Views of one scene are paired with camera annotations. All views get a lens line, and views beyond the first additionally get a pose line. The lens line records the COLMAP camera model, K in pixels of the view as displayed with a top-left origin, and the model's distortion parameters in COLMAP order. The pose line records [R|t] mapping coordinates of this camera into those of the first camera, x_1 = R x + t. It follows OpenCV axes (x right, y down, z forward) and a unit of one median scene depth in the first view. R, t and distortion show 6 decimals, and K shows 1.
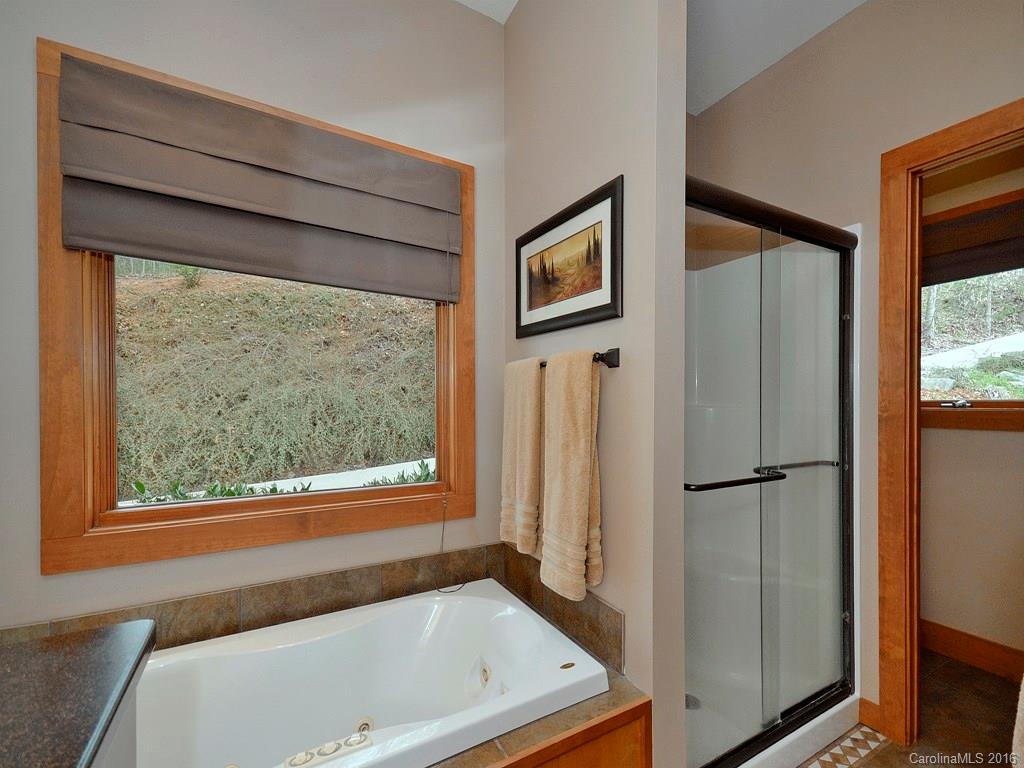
lens RADIAL K [[463.7, 0, 508.6], [0, 463.7, 417.8], [0, 0, 1]] dist [0.030494, -0.000236]
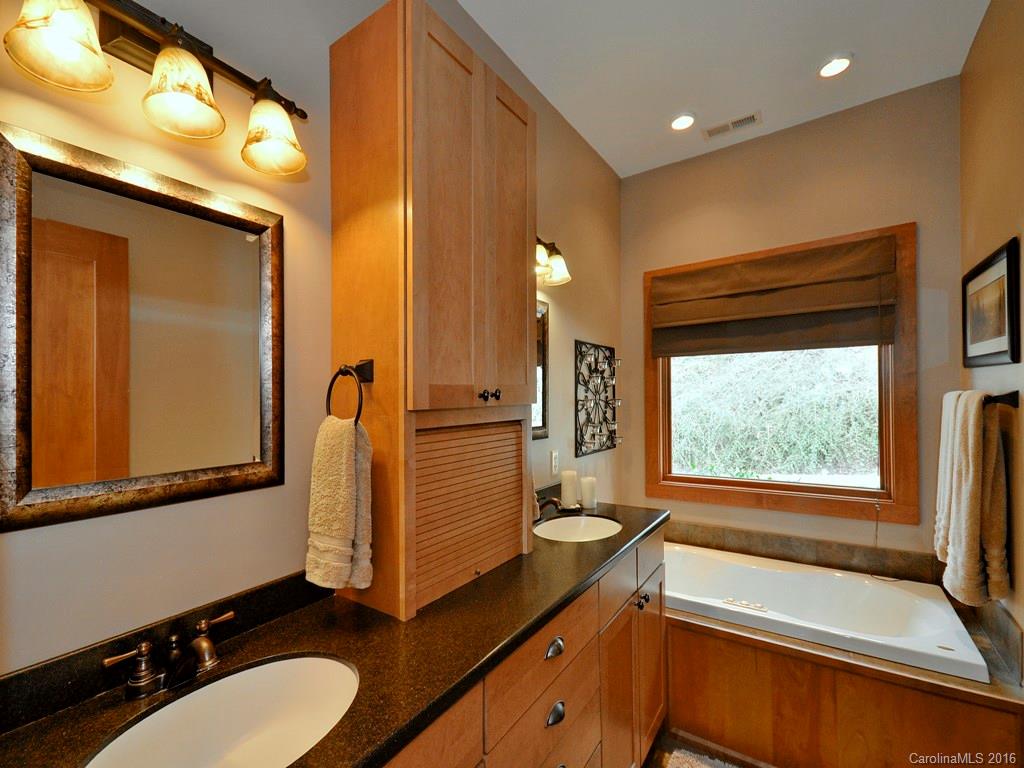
lens RADIAL K [[445.5, 0, 512.0], [0, 445.5, 384.0], [0, 0, 1]] dist [0.015903, -0.000033]
pose [[0.453490, -0.050053, -0.889855, 0.473856], [0.000121, 0.998425, -0.056098, -0.076709], [0.891262, 0.025333, 0.452782, -0.409928]]
